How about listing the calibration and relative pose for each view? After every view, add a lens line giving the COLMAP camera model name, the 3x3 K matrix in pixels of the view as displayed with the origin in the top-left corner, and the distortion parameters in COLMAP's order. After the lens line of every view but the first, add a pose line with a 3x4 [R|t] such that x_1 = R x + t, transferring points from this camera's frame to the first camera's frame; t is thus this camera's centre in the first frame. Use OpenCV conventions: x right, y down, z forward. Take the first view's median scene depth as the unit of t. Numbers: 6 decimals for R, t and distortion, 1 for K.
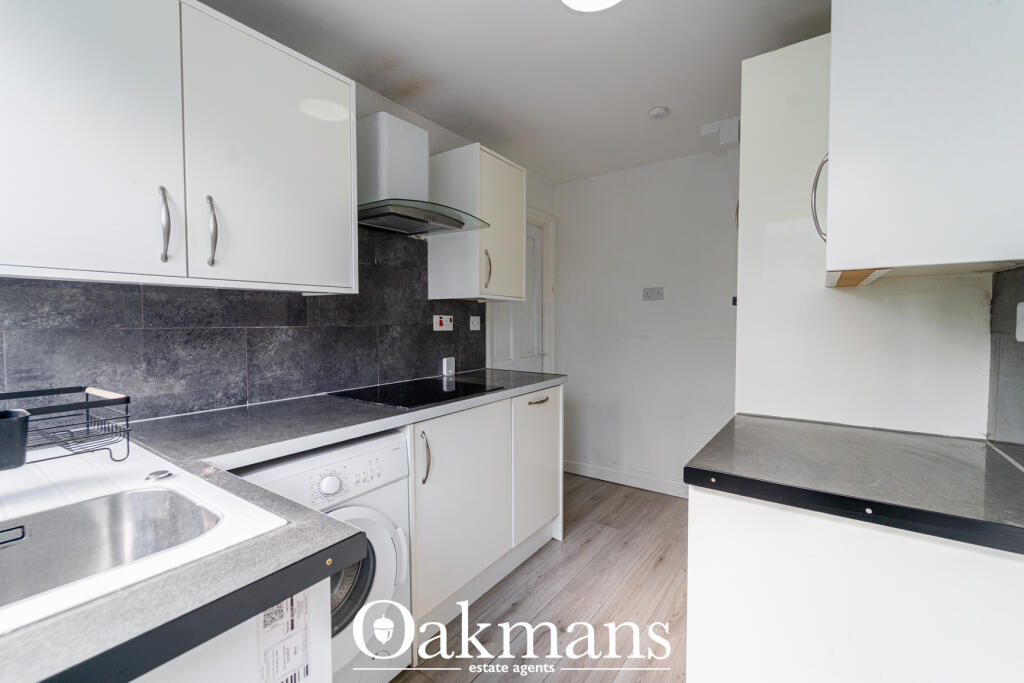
lens RADIAL K [[416.1, 0, 512.0], [0, 416.1, 341.5], [0, 0, 1]] dist [-0.000109, -0.000207]
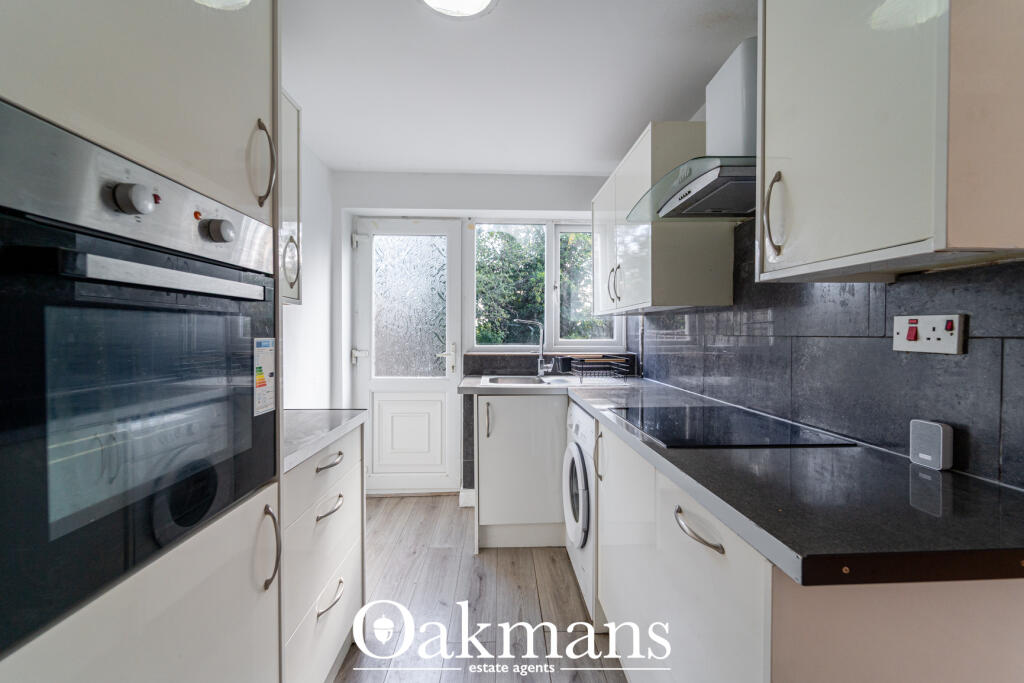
lens RADIAL K [[416.1, 0, 512.0], [0, 416.1, 341.5], [0, 0, 1]] dist [-0.000109, -0.000207]
pose [[-0.797463, 0.010656, -0.603273, 0.408124], [-0.032684, 0.997613, 0.060828, -0.048807], [0.602481, 0.068225, -0.795212, 1.091518]]
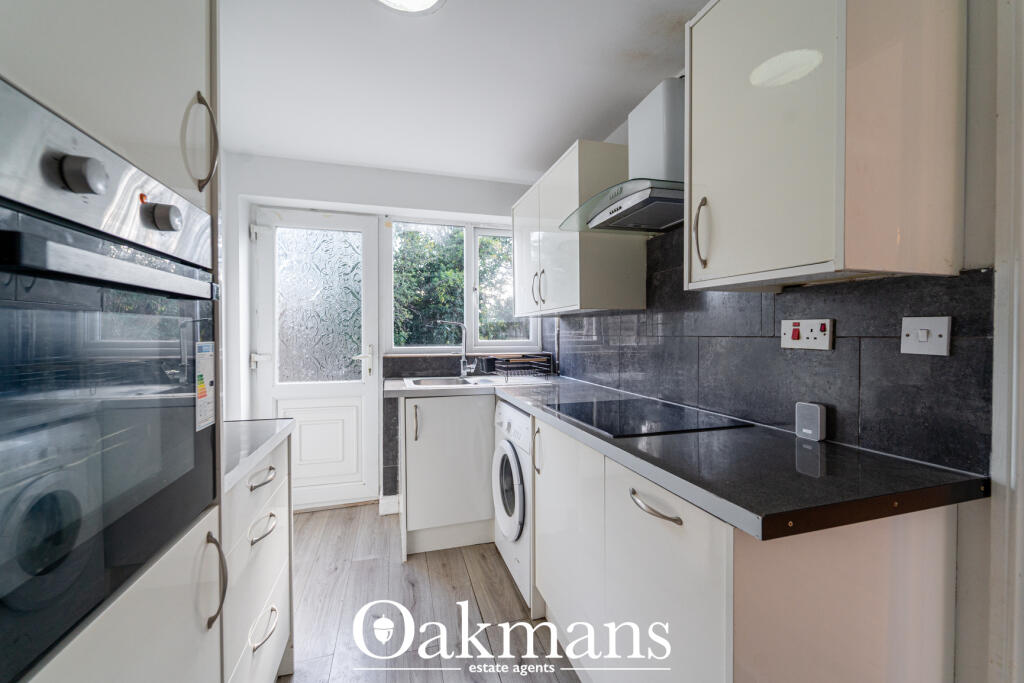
lens RADIAL K [[413.0, 0, 512.0], [0, 413.0, 341.5], [0, 0, 1]] dist [0.001767, -0.000048]
pose [[-0.626057, 0.015496, -0.779623, 0.467241], [-0.038327, 0.997983, 0.050614, -0.047758], [0.778835, 0.061568, -0.624200, 1.047880]]
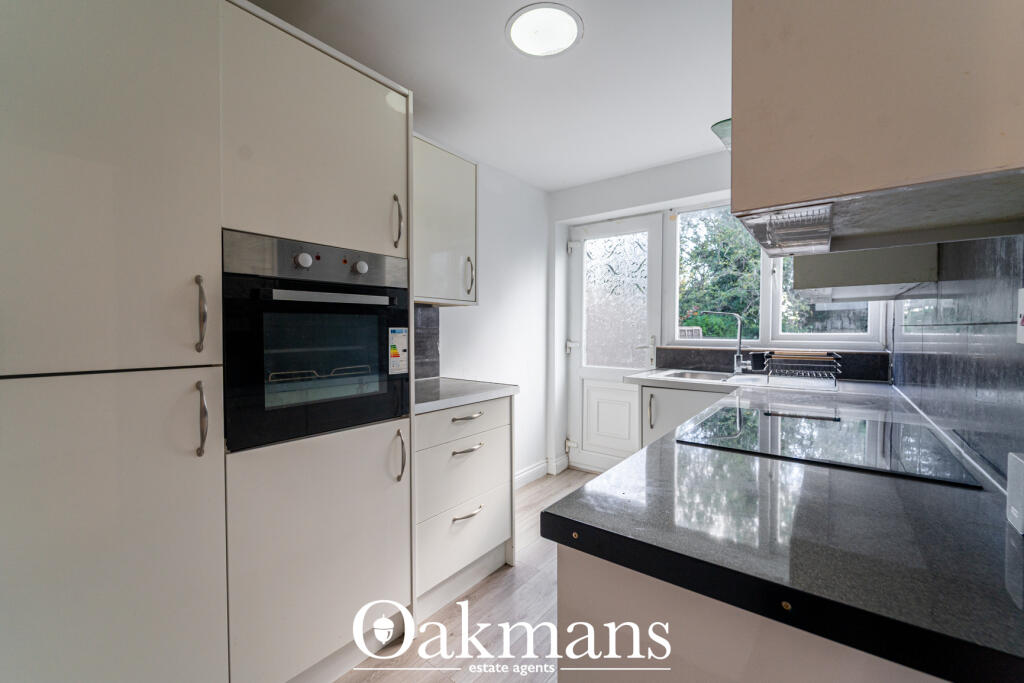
lens RADIAL K [[413.0, 0, 512.0], [0, 413.0, 341.5], [0, 0, 1]] dist [0.001767, -0.000048]
pose [[-0.998586, 0.000796, 0.053157, 0.138377], [0.005103, 0.996705, 0.080948, -0.050231], [-0.052918, 0.081105, -0.995300, 1.274250]]
